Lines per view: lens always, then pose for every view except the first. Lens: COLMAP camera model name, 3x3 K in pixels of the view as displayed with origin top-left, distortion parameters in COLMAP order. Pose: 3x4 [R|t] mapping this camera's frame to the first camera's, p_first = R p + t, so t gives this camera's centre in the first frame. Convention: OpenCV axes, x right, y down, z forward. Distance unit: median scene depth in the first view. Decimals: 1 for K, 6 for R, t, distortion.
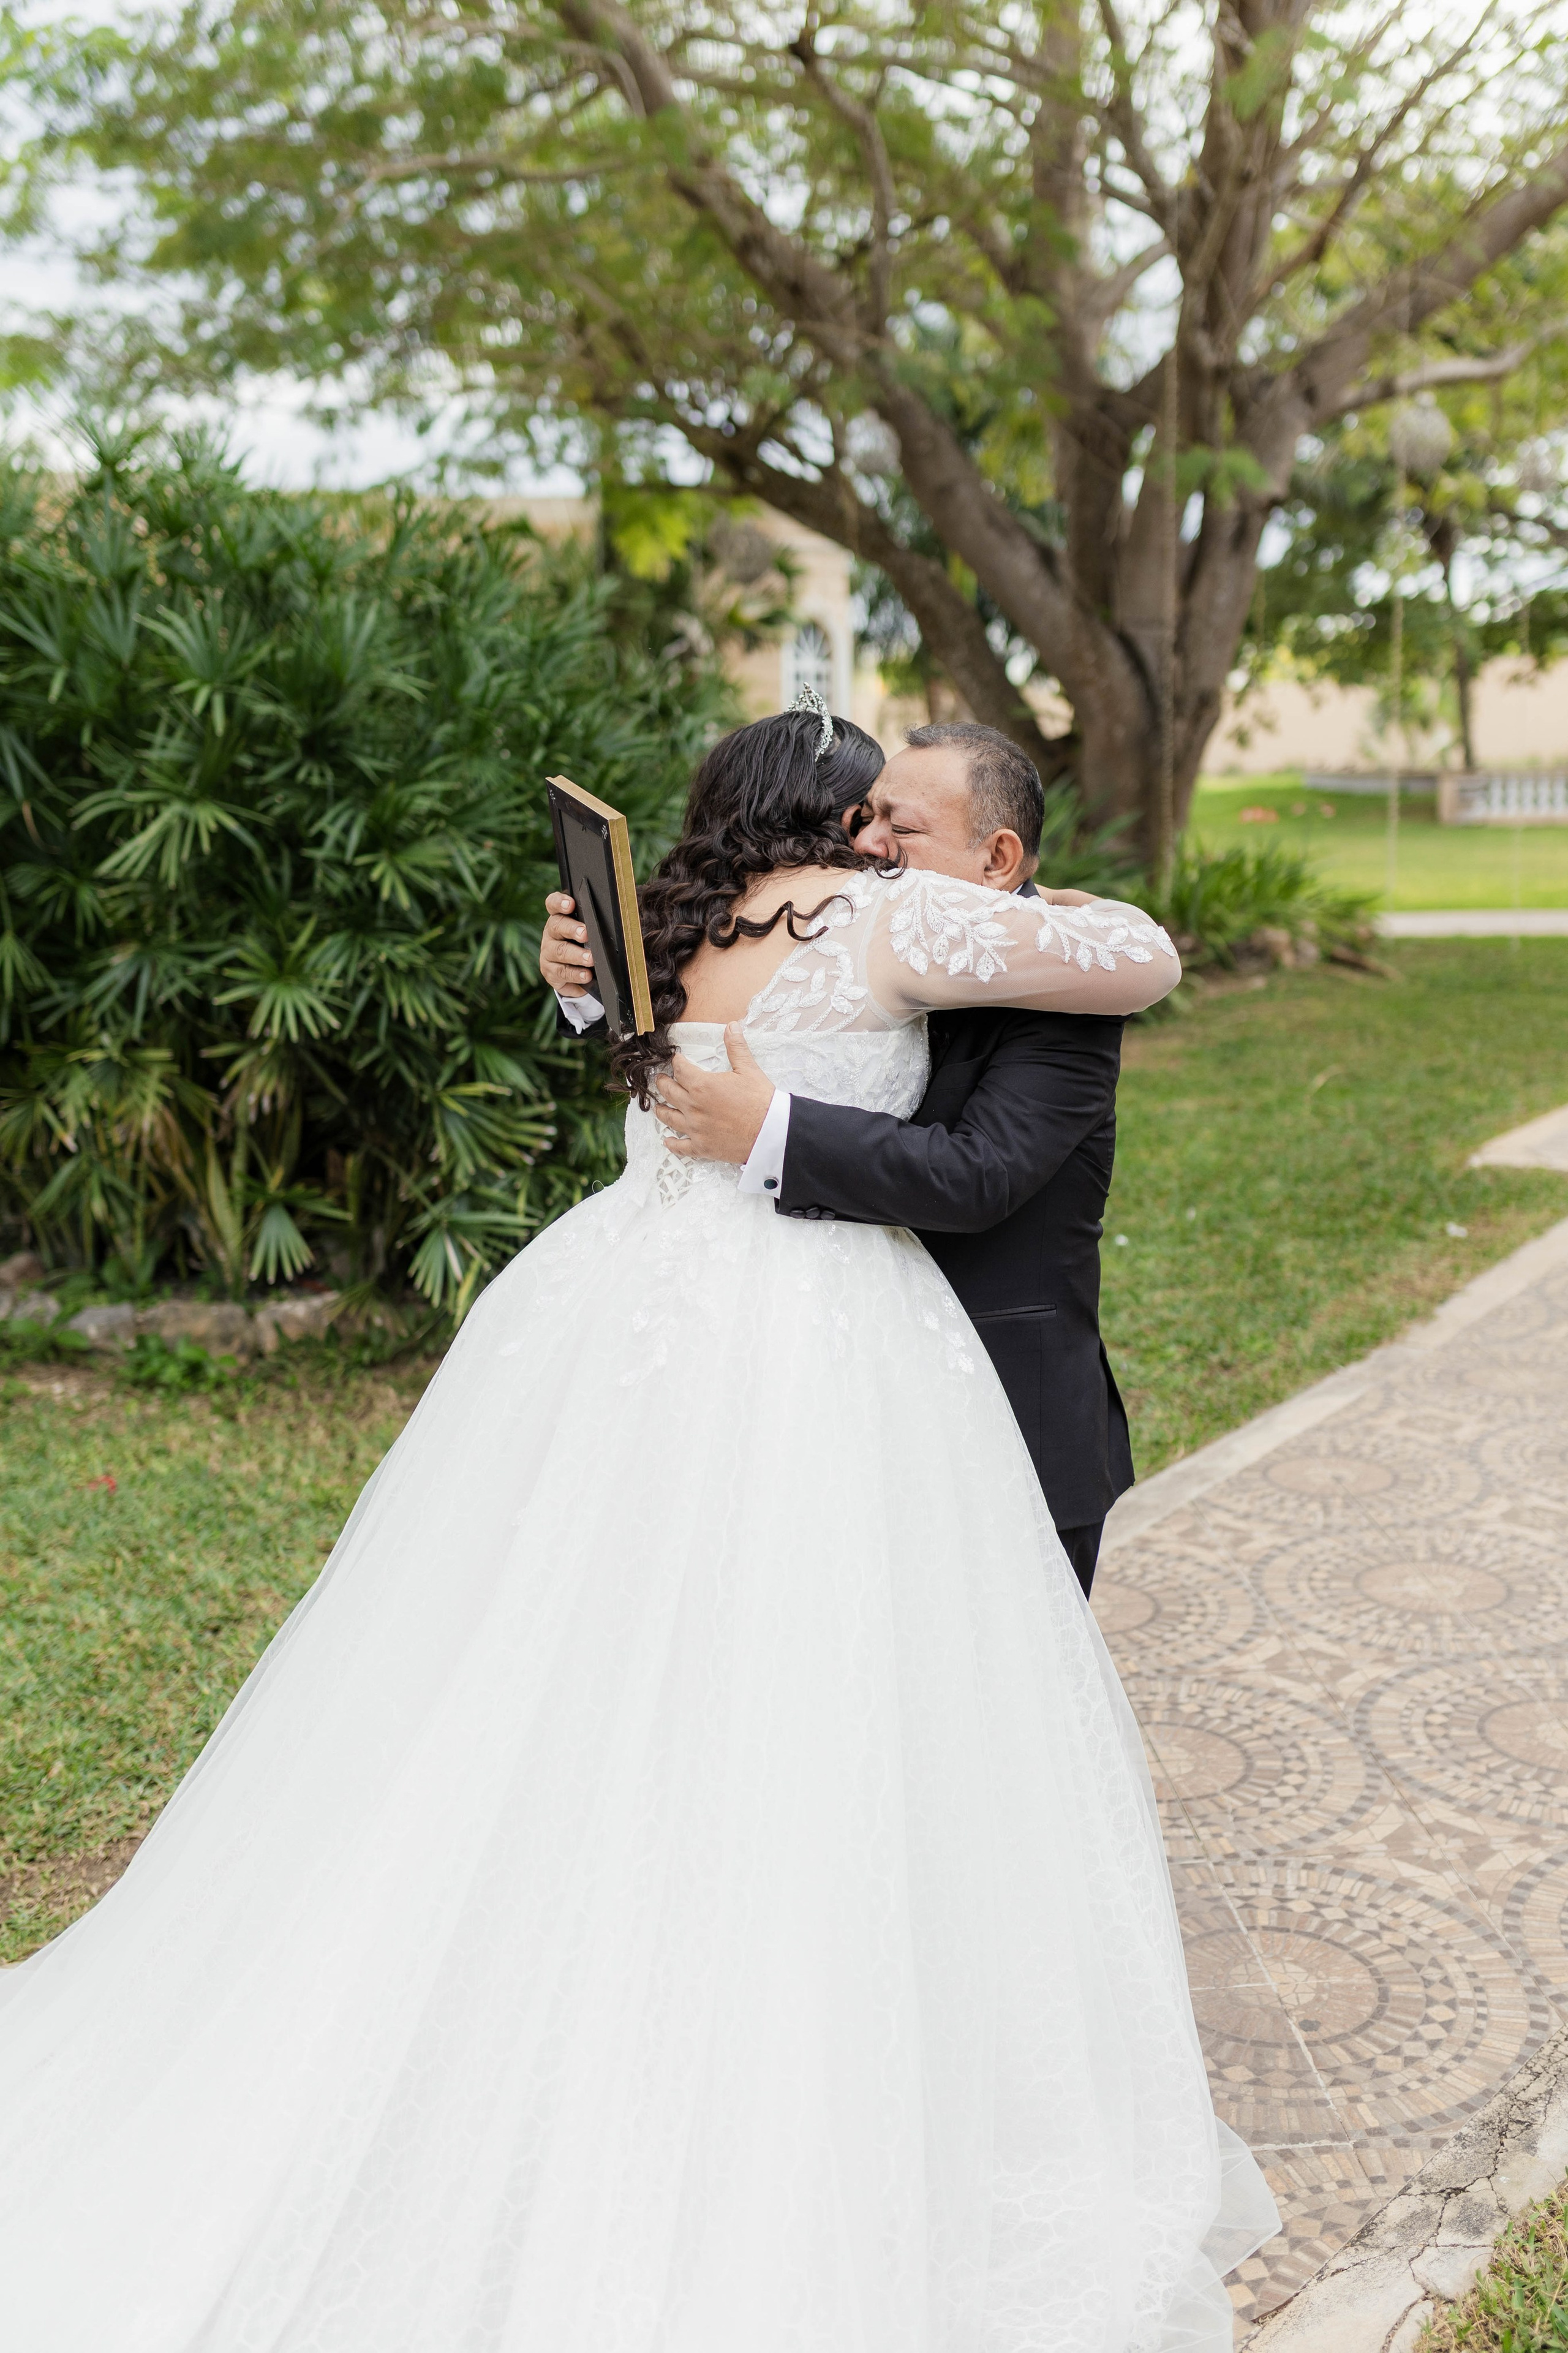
lens RADIAL K [[3693.8, 0, 784.6], [0, 3693.8, 1253.1], [0, 0, 1]] dist [0.012148, -0.031152]
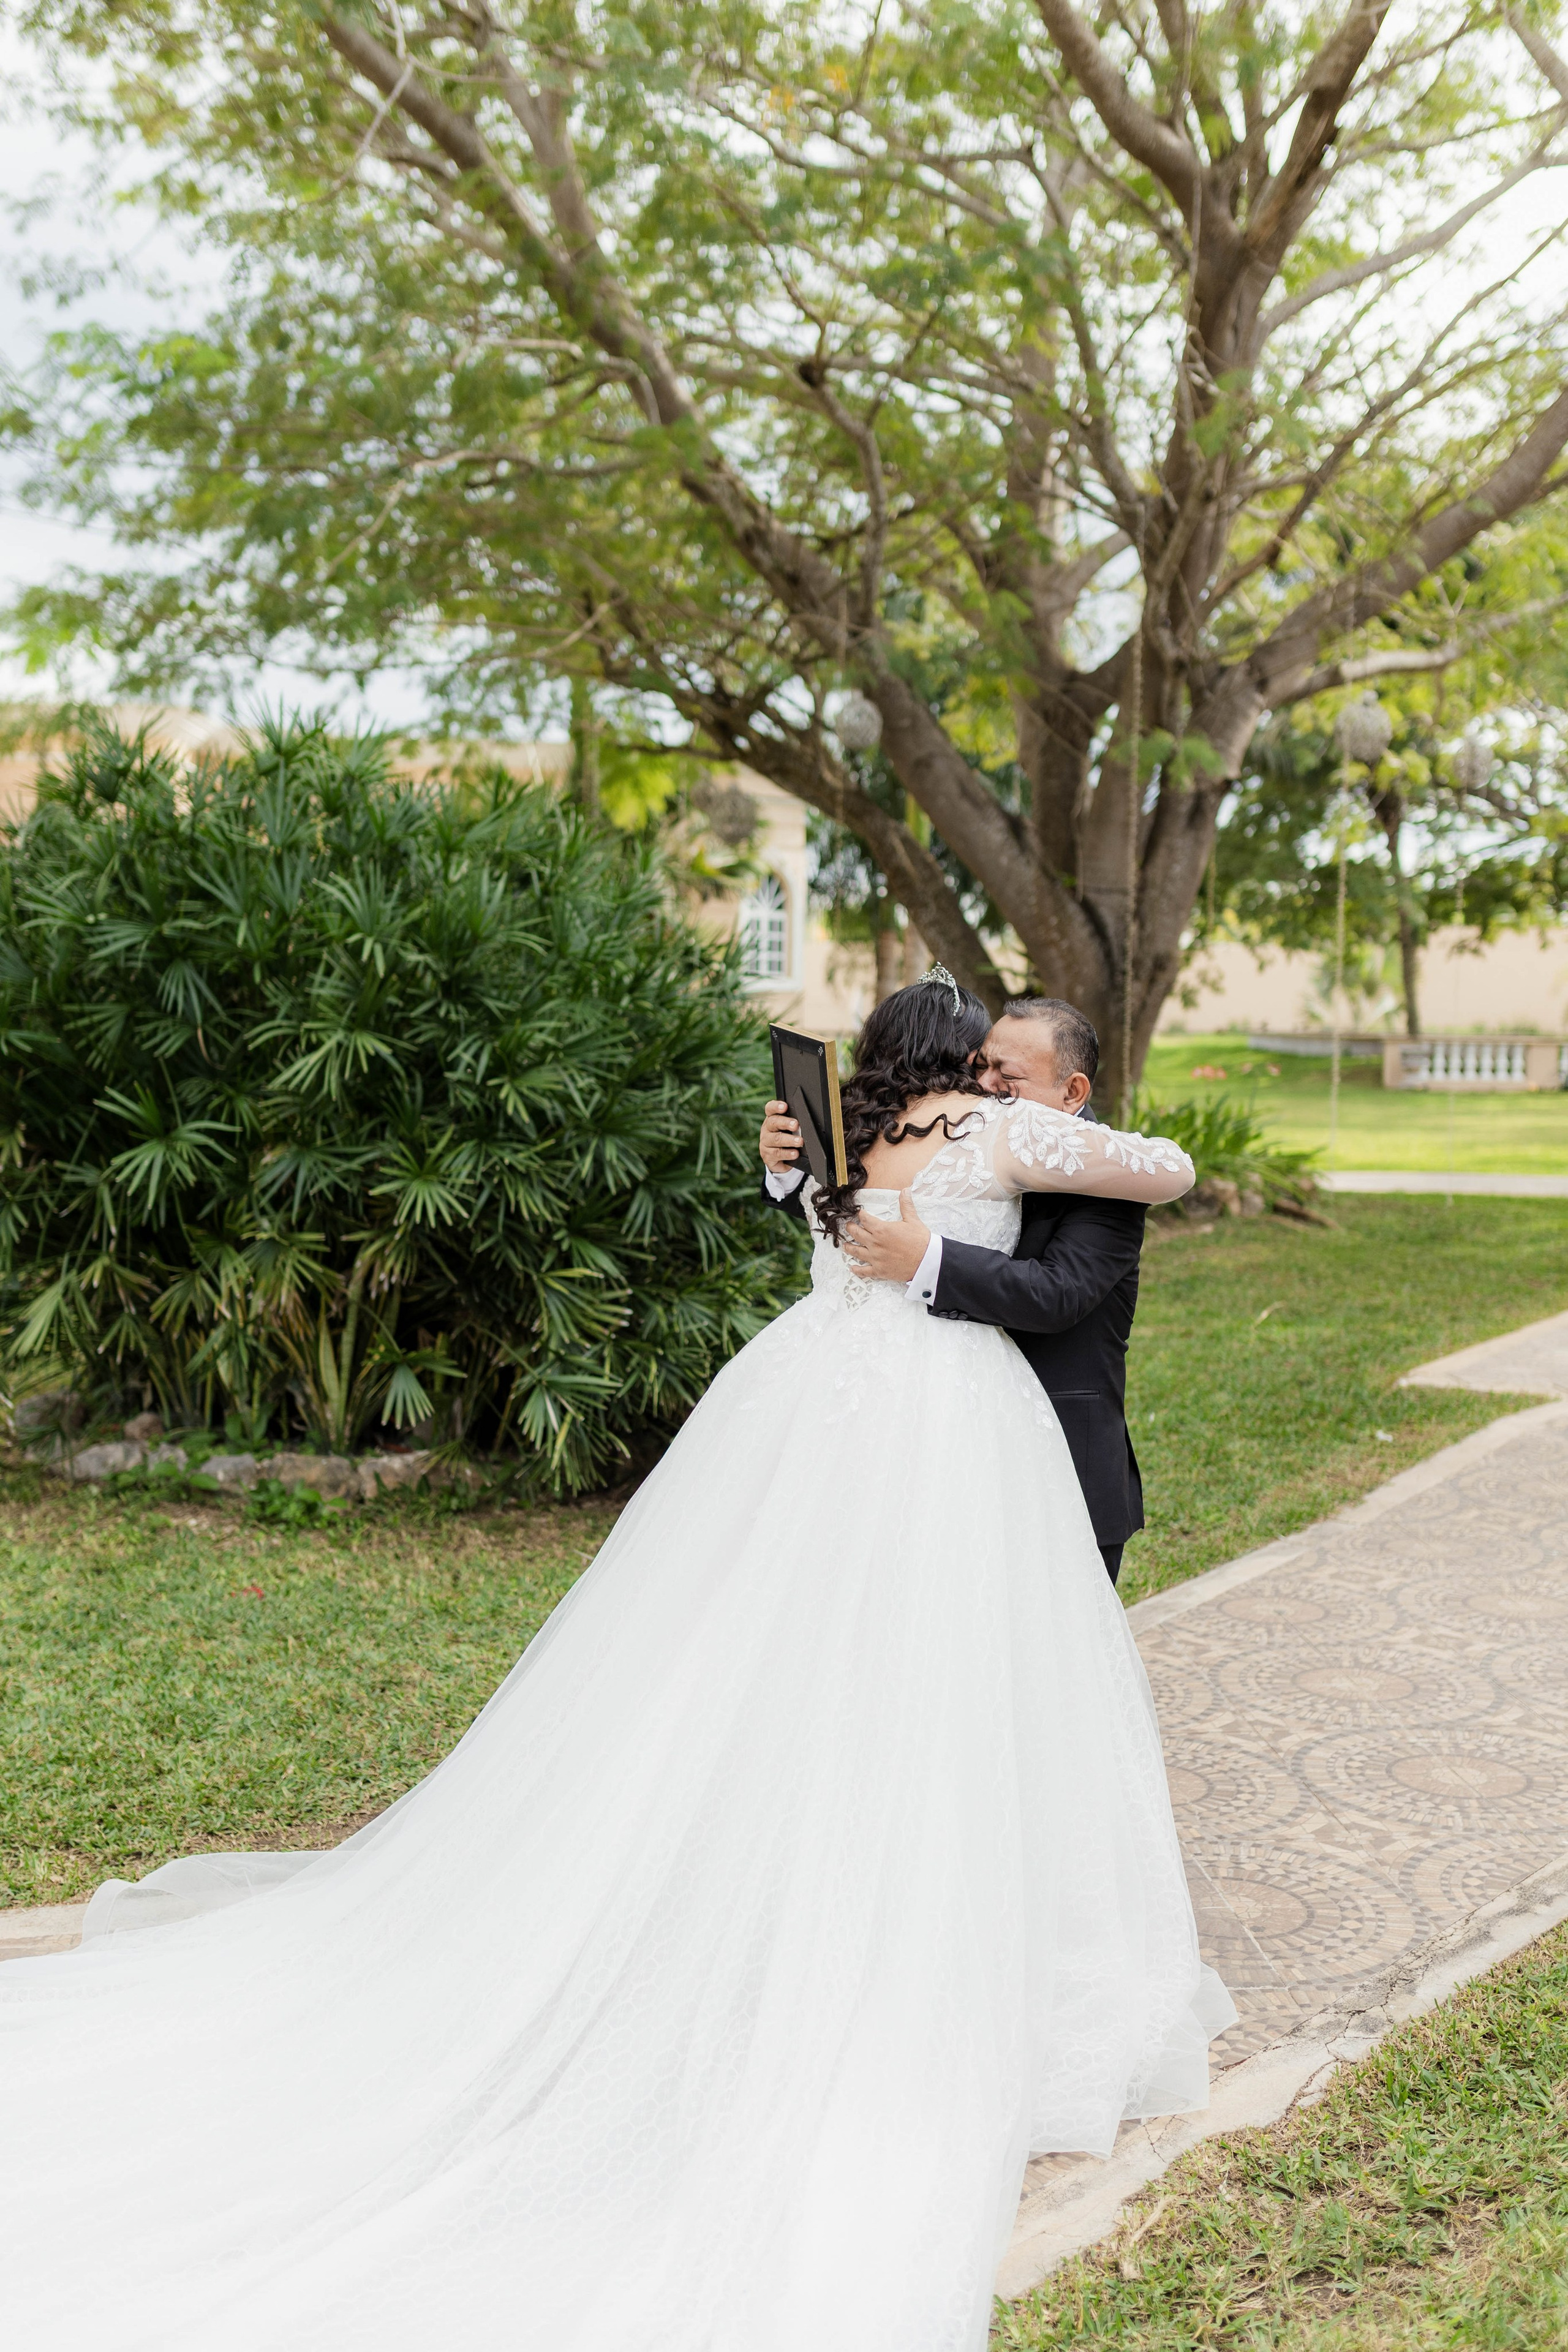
lens RADIAL K [[3798.7, 0, 783.1], [0, 3798.7, 1086.4], [0, 0, 1]] dist [0.017042, -0.170381]
pose [[0.999390, 0.030315, 0.017330, -0.029354], [-0.028202, 0.993386, -0.111301, 0.024081], [-0.020589, 0.110745, 0.993636, -0.187565]]
